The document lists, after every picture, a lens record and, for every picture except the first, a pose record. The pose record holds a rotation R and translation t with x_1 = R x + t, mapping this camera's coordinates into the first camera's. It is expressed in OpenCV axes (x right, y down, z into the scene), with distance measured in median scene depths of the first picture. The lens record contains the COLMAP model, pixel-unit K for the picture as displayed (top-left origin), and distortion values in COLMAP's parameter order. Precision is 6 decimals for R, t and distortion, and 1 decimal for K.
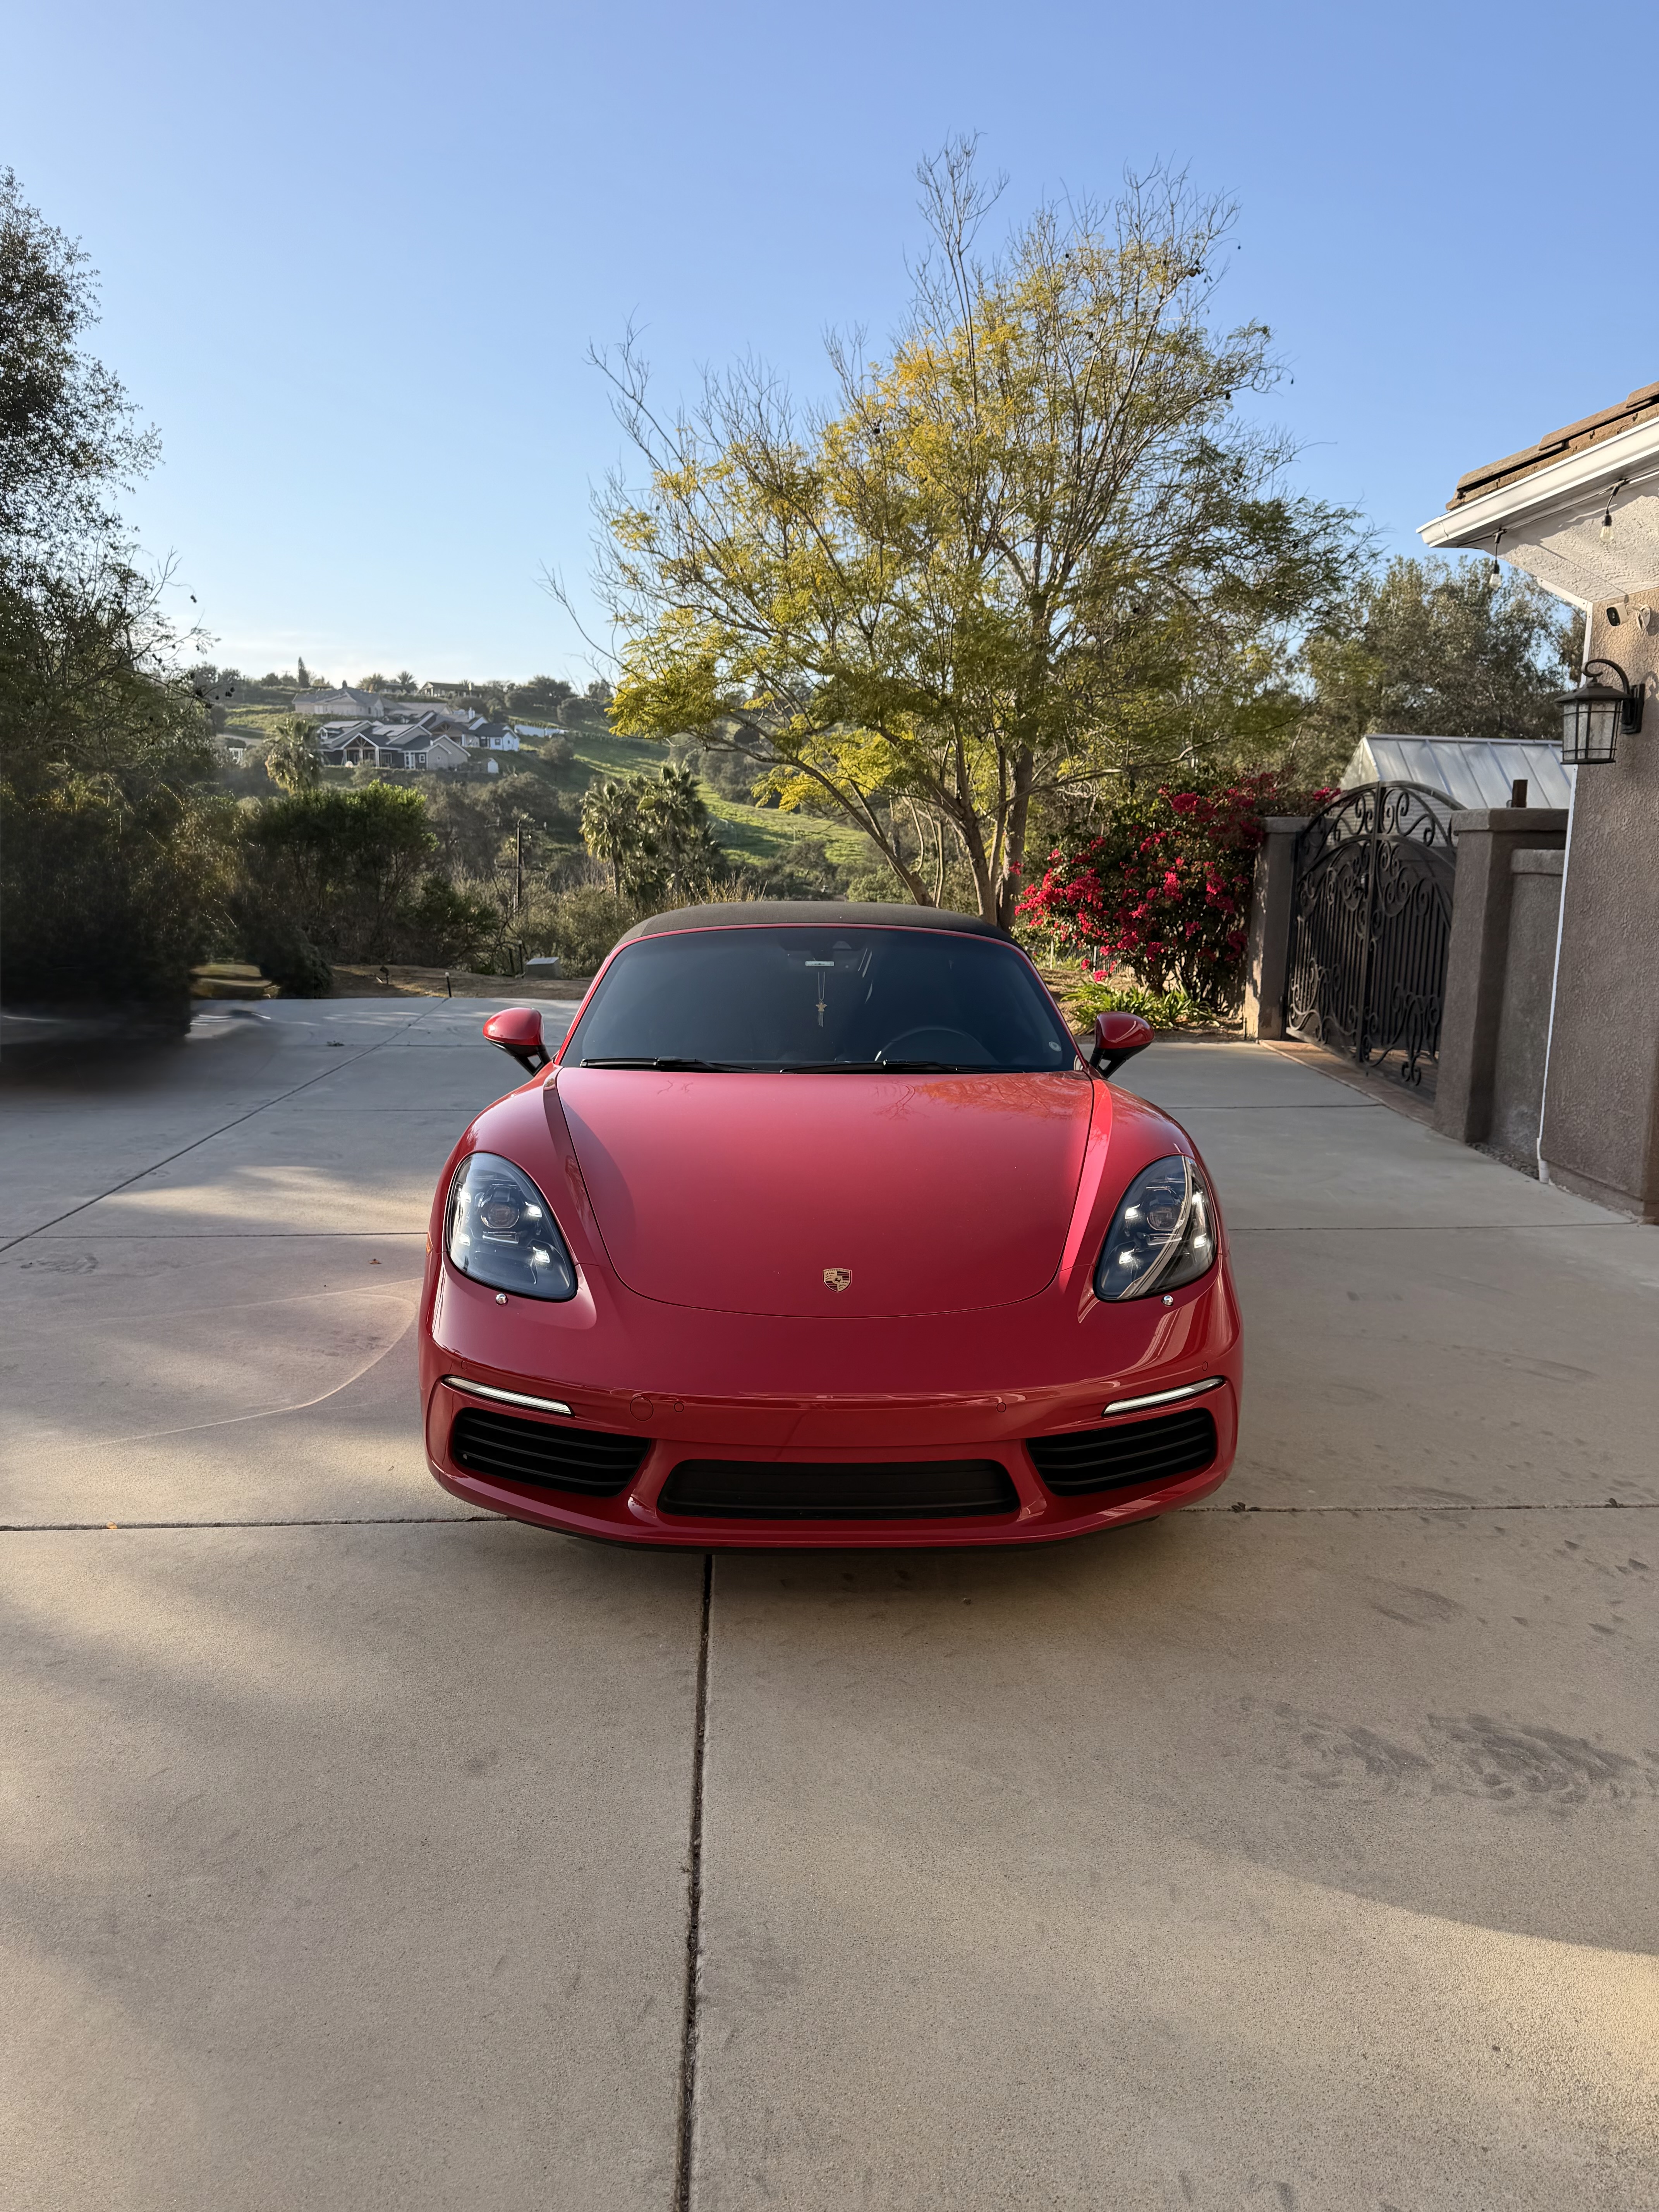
lens RADIAL K [[1533.3, 0, 794.6], [0, 1533.3, 1112.2], [0, 0, 1]] dist [0.129152, -0.215642]
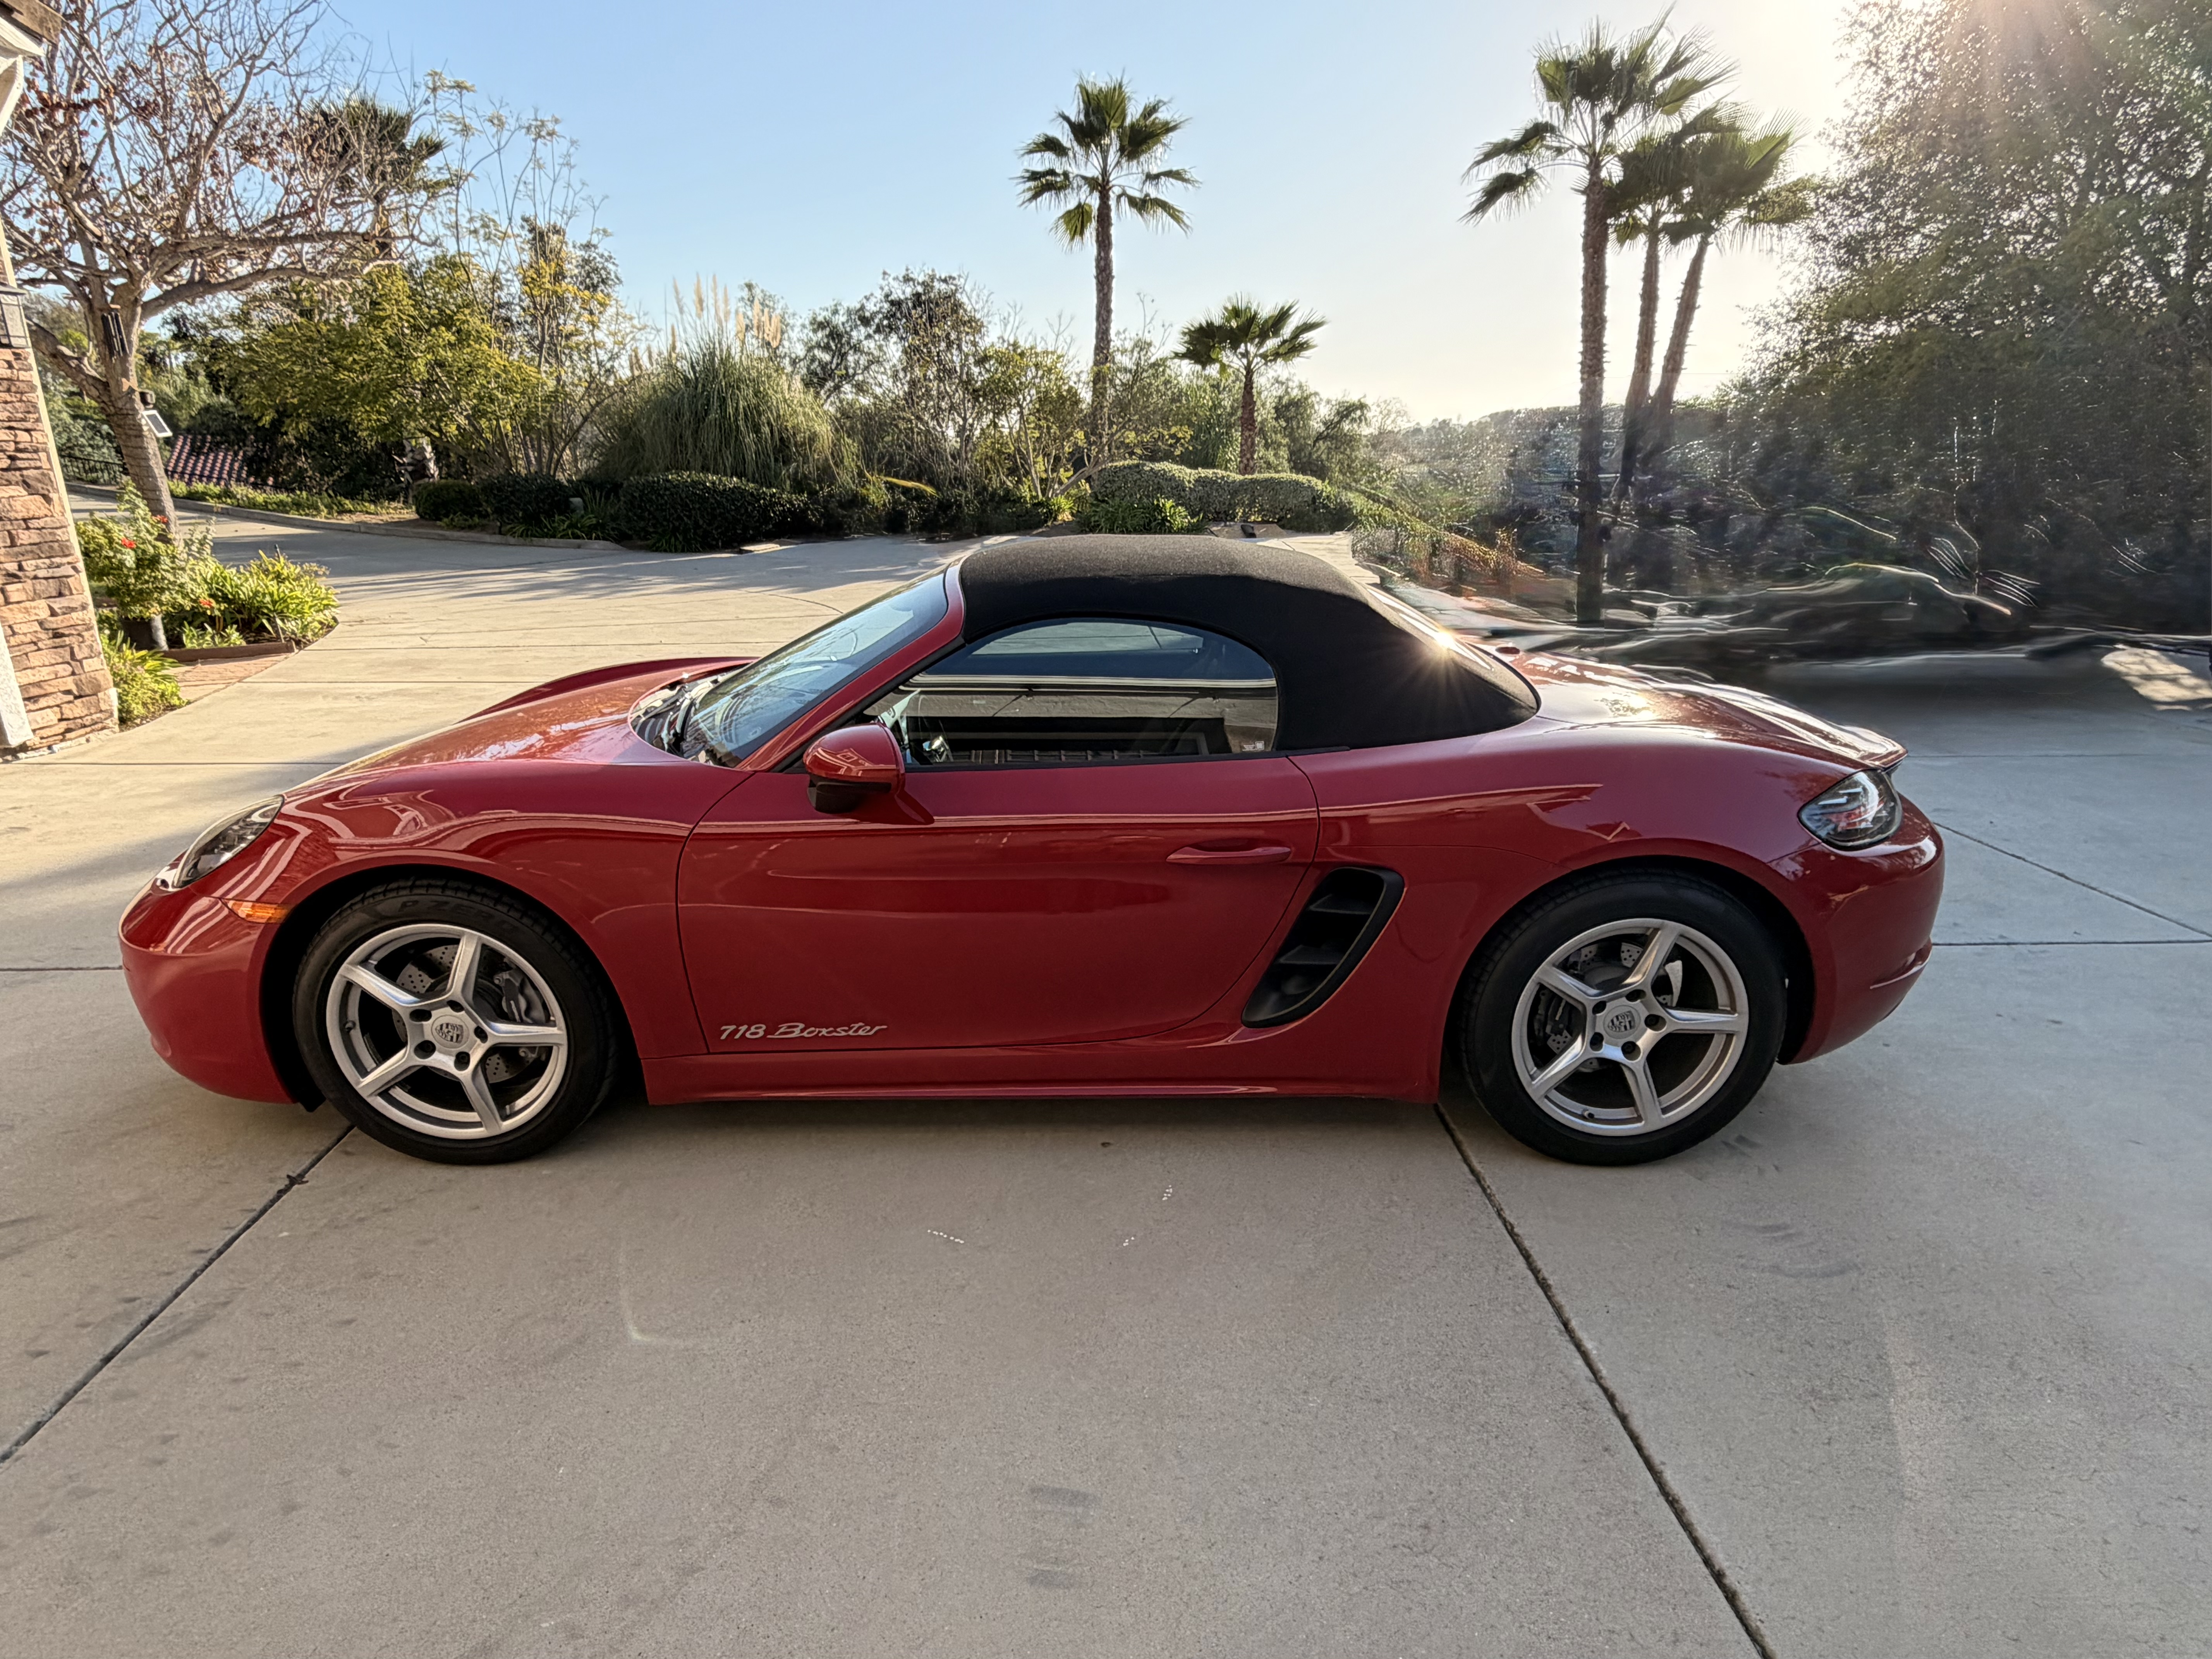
lens RADIAL K [[1227.4, 0, 1091.7], [0, 1227.4, 799.4], [0, 0, 1]] dist [-0.002027, 0.001399]
pose [[0.000682, 0.259458, -0.965754, 0.357663], [-0.171314, 0.951507, 0.255510, -0.089672], [0.985216, 0.165273, 0.045098, 0.531490]]
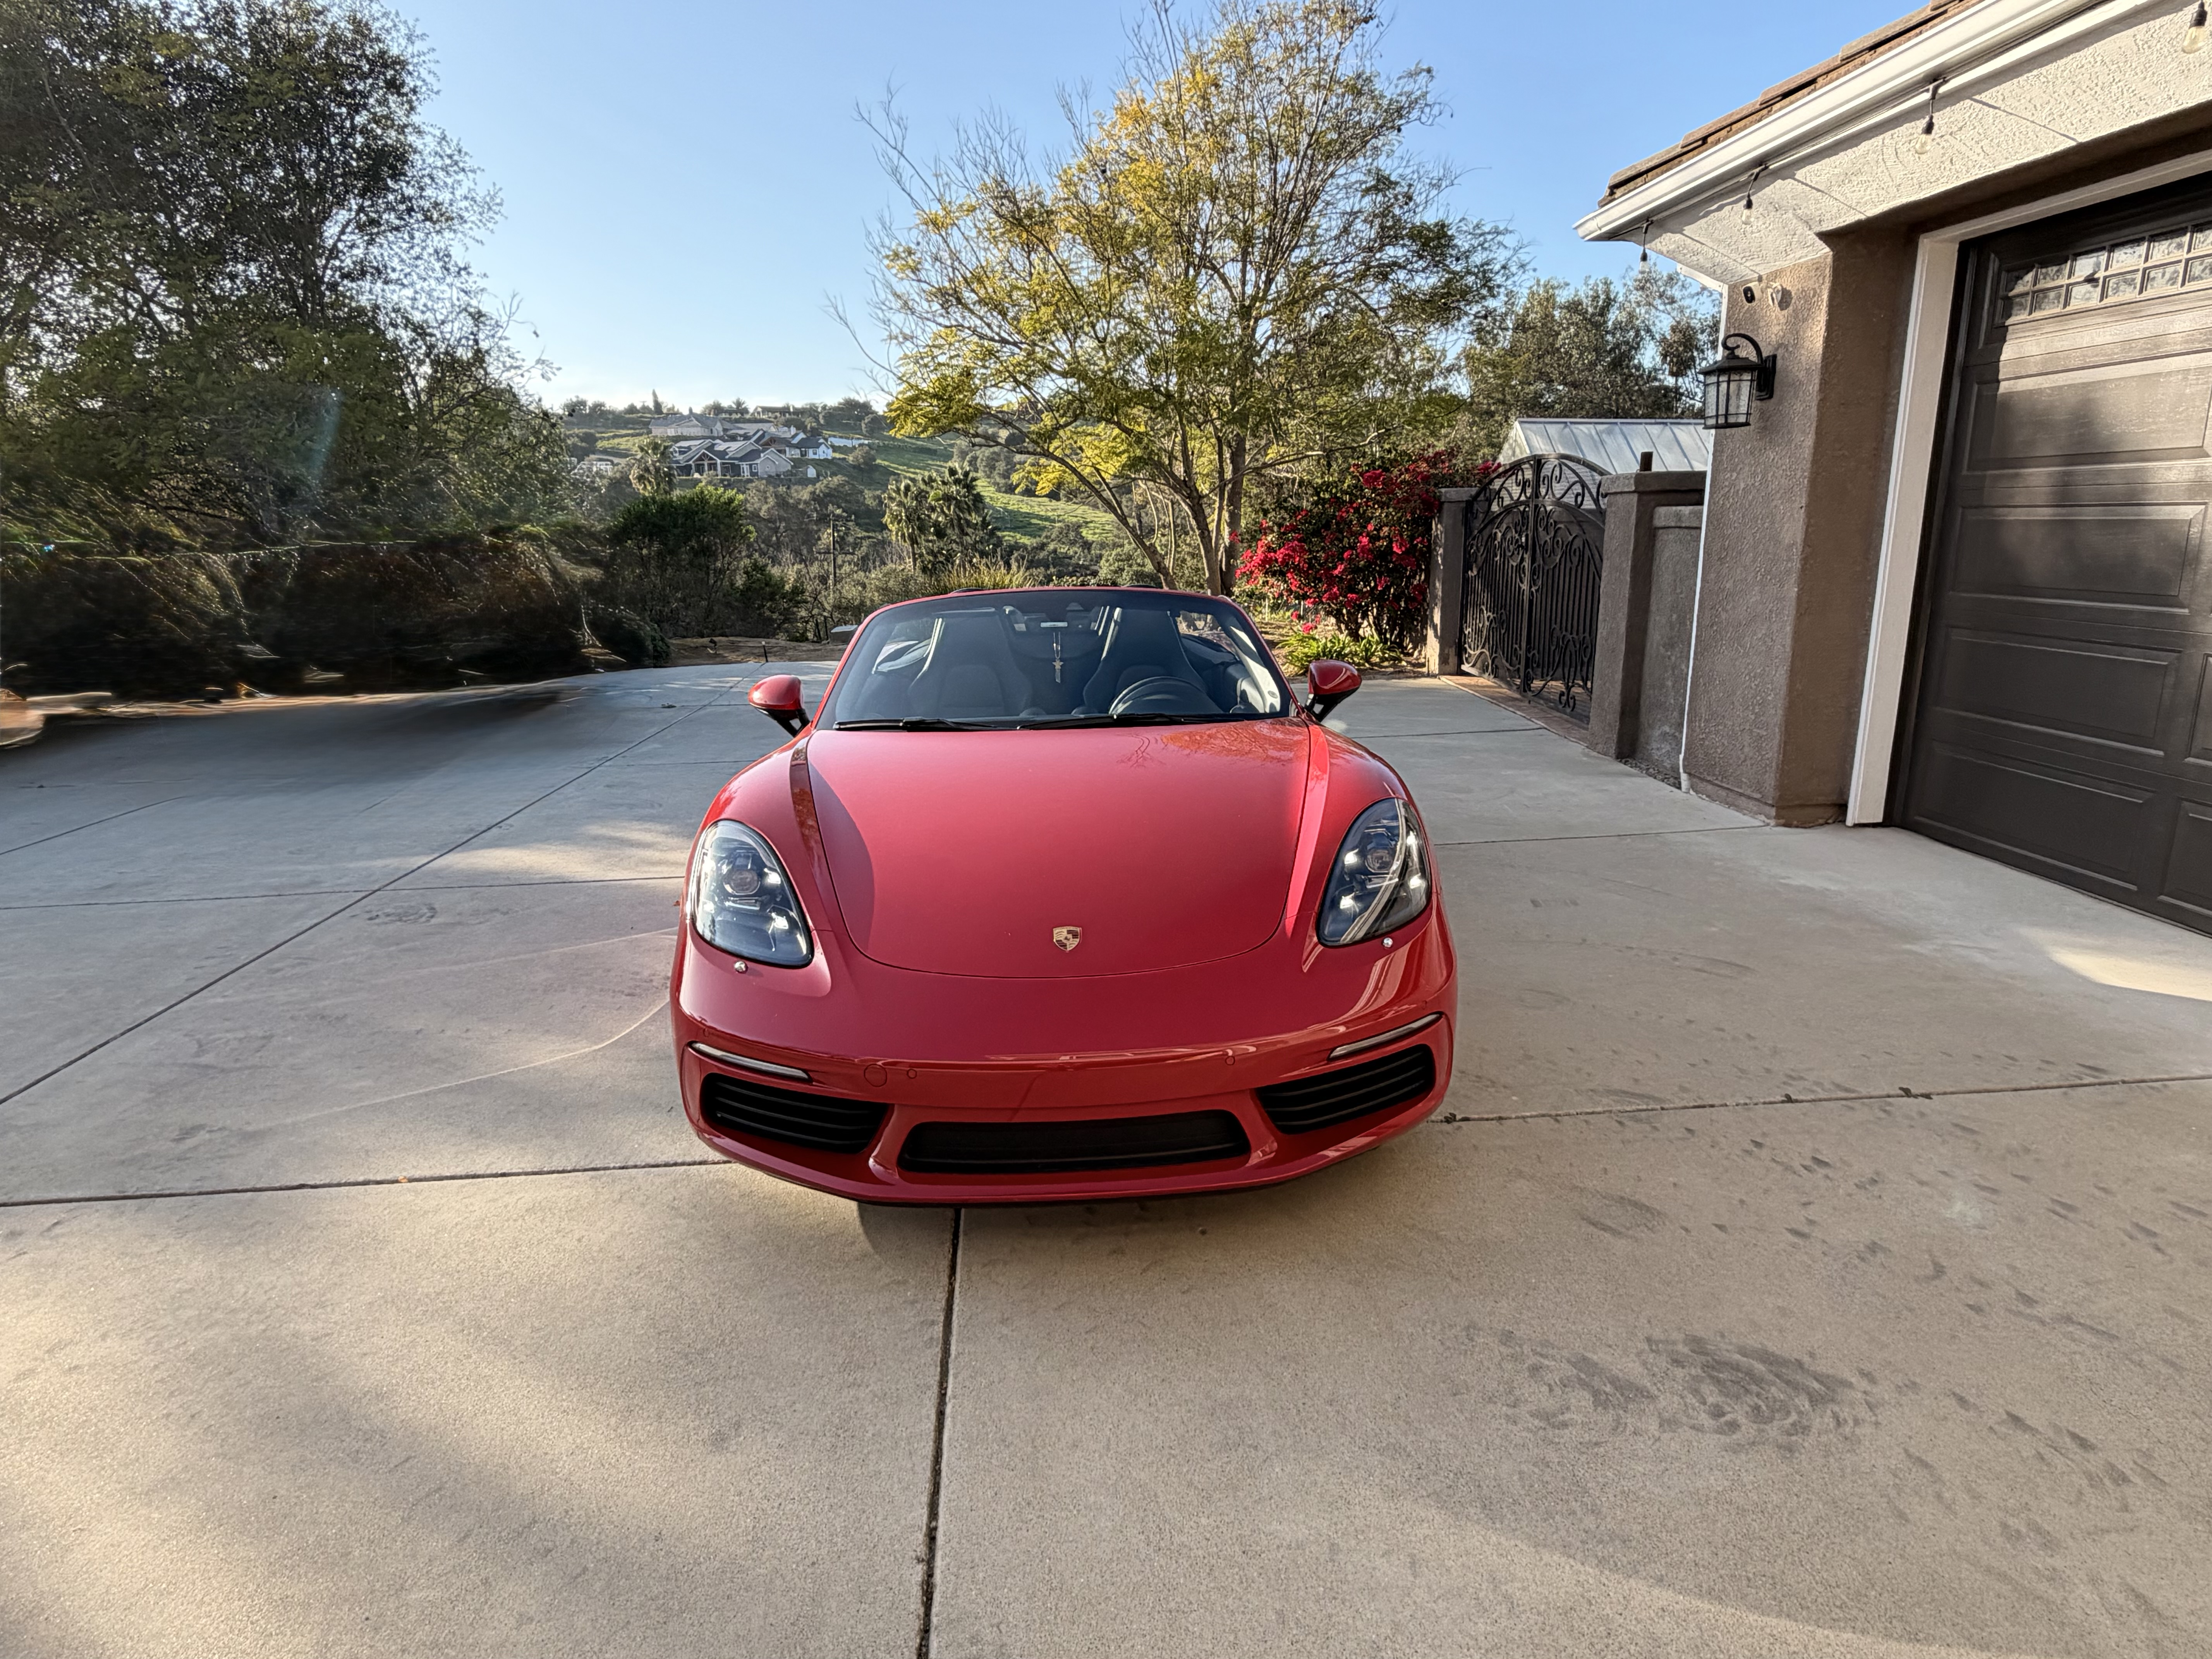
lens RADIAL K [[1227.4, 0, 1091.7], [0, 1227.4, 799.4], [0, 0, 1]] dist [-0.002027, 0.001399]
pose [[0.999134, -0.036961, 0.019103, 0.010267], [0.036025, 0.998235, 0.047217, -0.006617], [-0.020814, -0.046488, 0.998702, 0.061194]]
